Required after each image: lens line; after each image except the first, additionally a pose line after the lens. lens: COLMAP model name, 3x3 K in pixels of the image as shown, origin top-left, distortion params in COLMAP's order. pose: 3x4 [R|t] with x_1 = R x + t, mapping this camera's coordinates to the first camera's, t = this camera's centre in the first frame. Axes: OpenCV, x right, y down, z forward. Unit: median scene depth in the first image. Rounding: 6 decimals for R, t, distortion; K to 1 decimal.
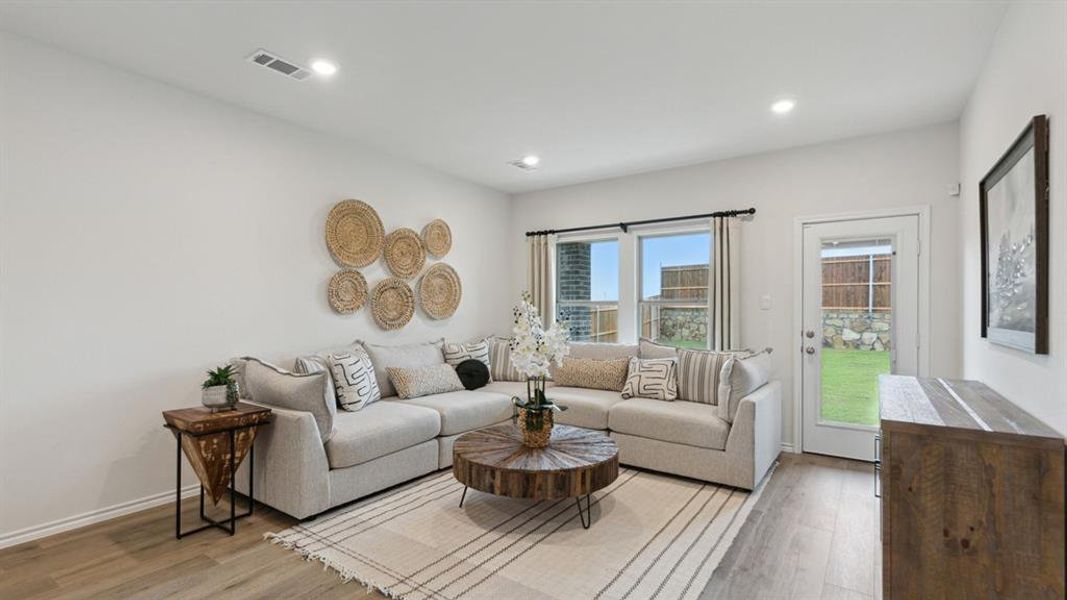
lens RADIAL K [[489.9, 0, 530.4], [0, 489.9, 309.4], [0, 0, 1]] dist [0.012727, -0.000198]
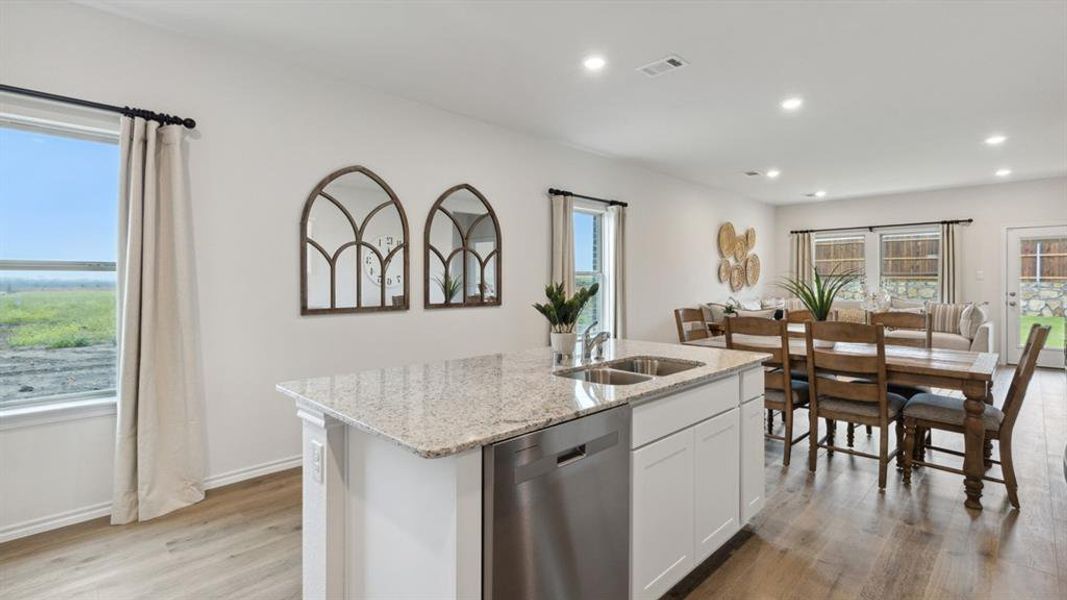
lens RADIAL K [[490.5, 0, 532.6], [0, 490.5, 282.7], [0, 0, 1]] dist [0.010548, -0.000014]
pose [[0.984198, -0.002884, -0.177049, -0.721570], [0.003831, 0.999980, 0.005011, -0.003564], [0.177031, -0.005610, 0.984189, -0.926095]]
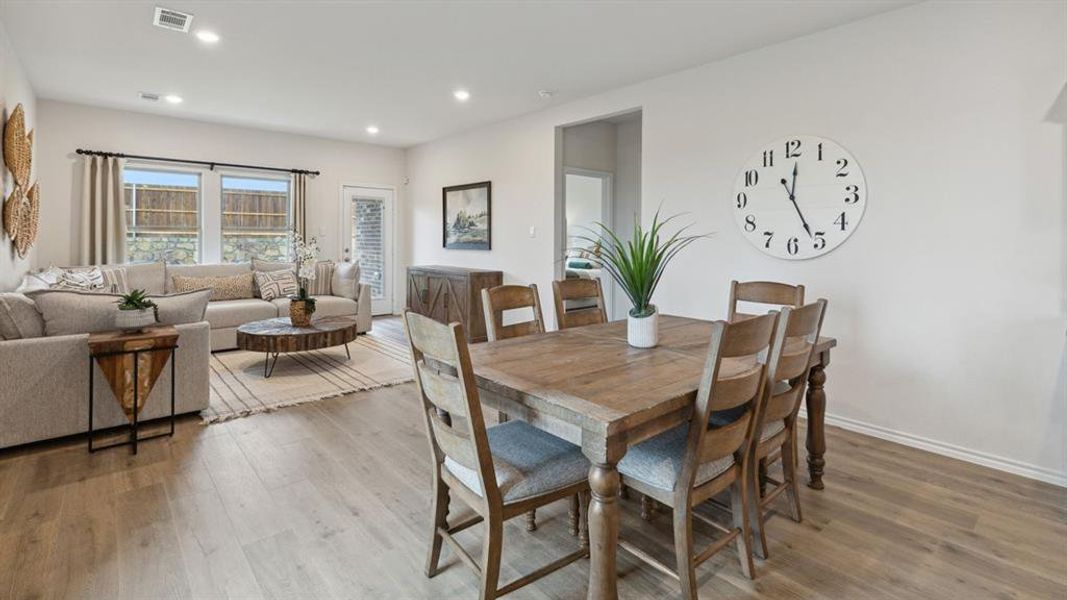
lens RADIAL K [[489.5, 0, 533.0], [0, 489.5, 239.0], [0, 0, 1]] dist [0.002330, -0.000554]
pose [[0.237342, -0.004080, 0.971418, -0.912385], [-0.006651, 0.999961, 0.005825, -0.003699], [-0.971403, -0.007843, 0.237306, -0.042481]]
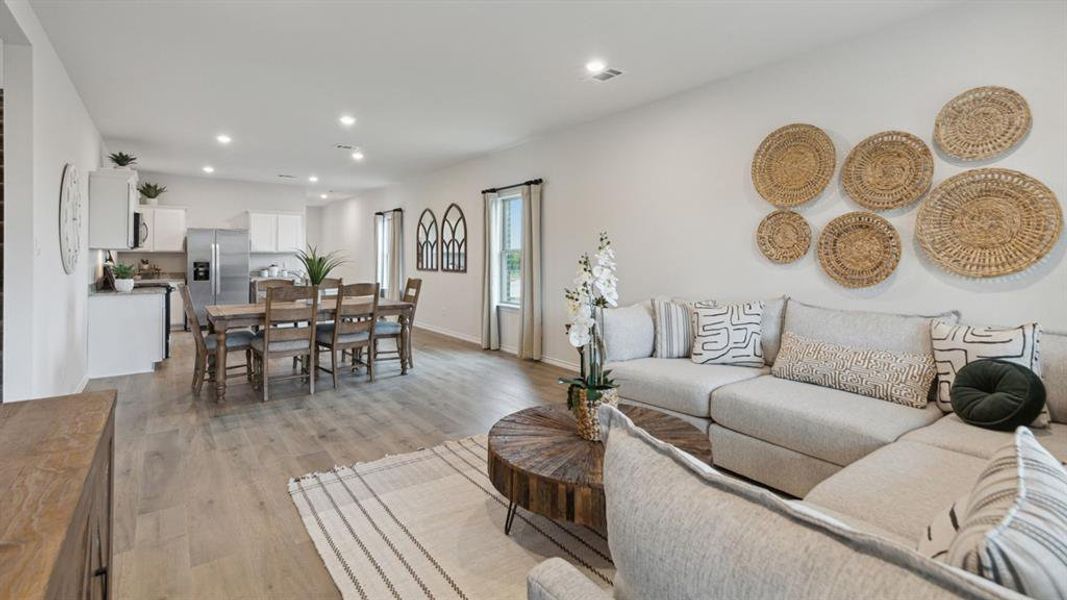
lens RADIAL K [[494.9, 0, 531.4], [0, 494.9, 253.1], [0, 0, 1]] dist [0.001165, -0.000073]
pose [[-0.318512, -0.010969, -0.947855, 0.541865], [-0.002006, 0.999939, -0.010897, 0.002215], [0.947917, -0.001569, -0.318515, 0.811191]]
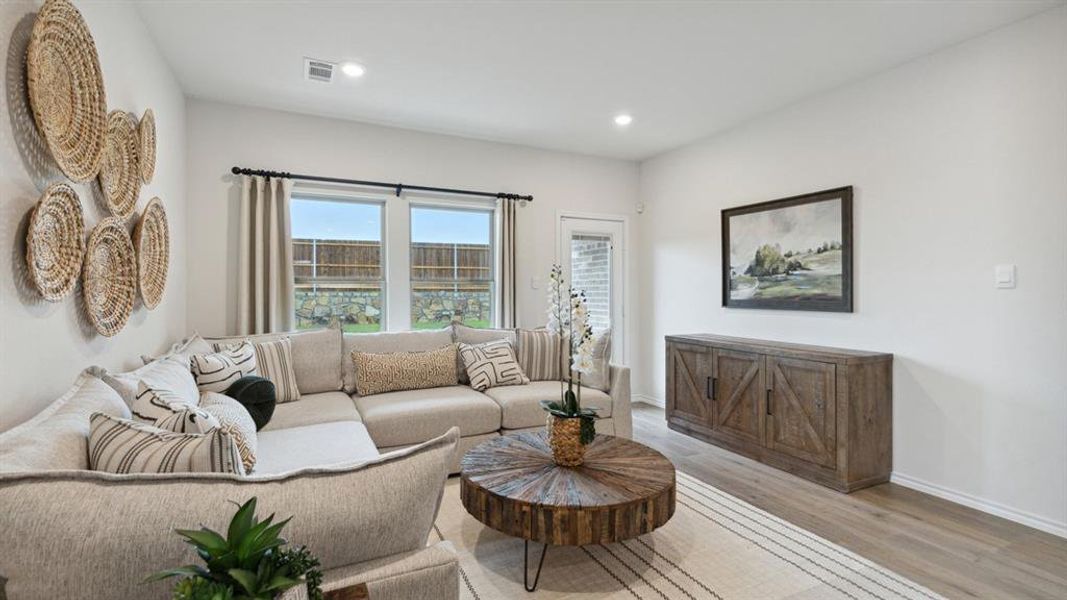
lens RADIAL K [[488.3, 0, 530.1], [0, 488.3, 290.6], [0, 0, 1]] dist [0.007770, -0.000218]
pose [[0.491896, -0.004564, 0.870642, -0.491947], [0.000916, 0.999988, 0.004725, -0.001236], [-0.870653, -0.001527, 0.491895, 0.471742]]
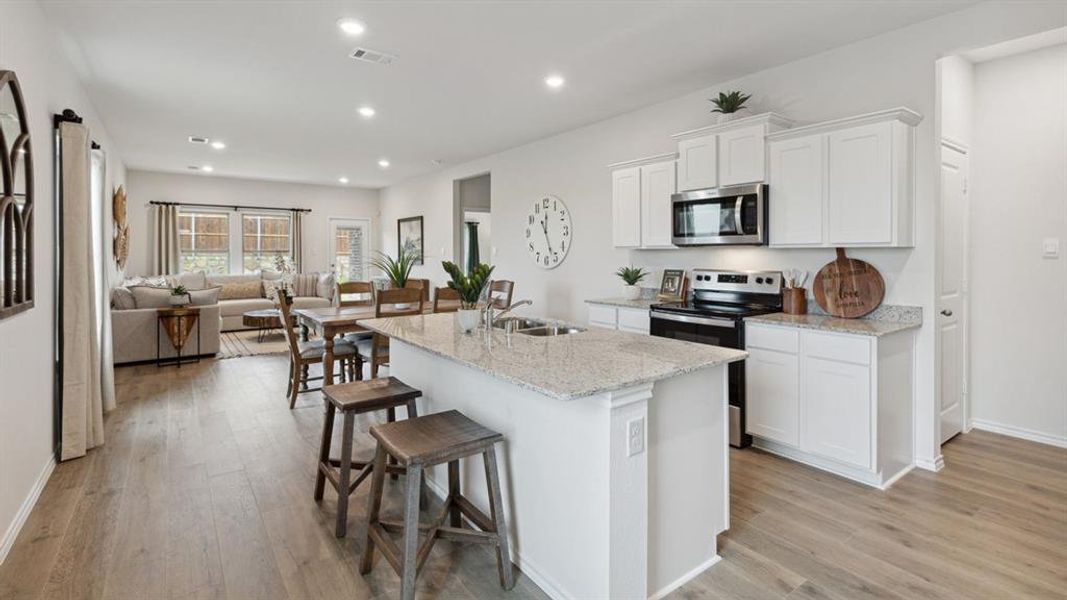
lens RADIAL K [[482.9, 0, 541.9], [0, 482.9, 254.8], [0, 0, 1]] dist [-0.011921, -0.000013]
pose [[0.298180, -0.006710, 0.954486, -1.309111], [0.000696, 0.999977, 0.006813, -0.015404], [-0.954510, -0.001367, 0.298177, -0.641022]]
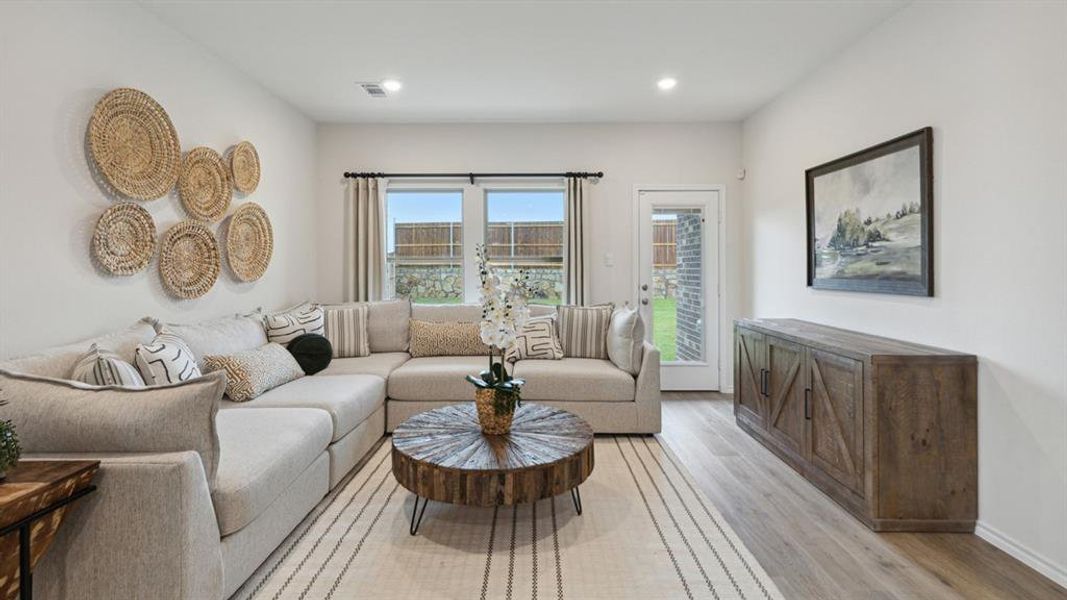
lens RADIAL K [[490.3, 0, 530.6], [0, 490.3, 267.0], [0, 0, 1]] dist [0.009208, -0.000031]
pose [[0.824645, -0.004783, 0.565630, -0.286473], [0.004433, 0.999988, 0.001993, -0.000793], [-0.565633, 0.000864, 0.824657, 0.200627]]
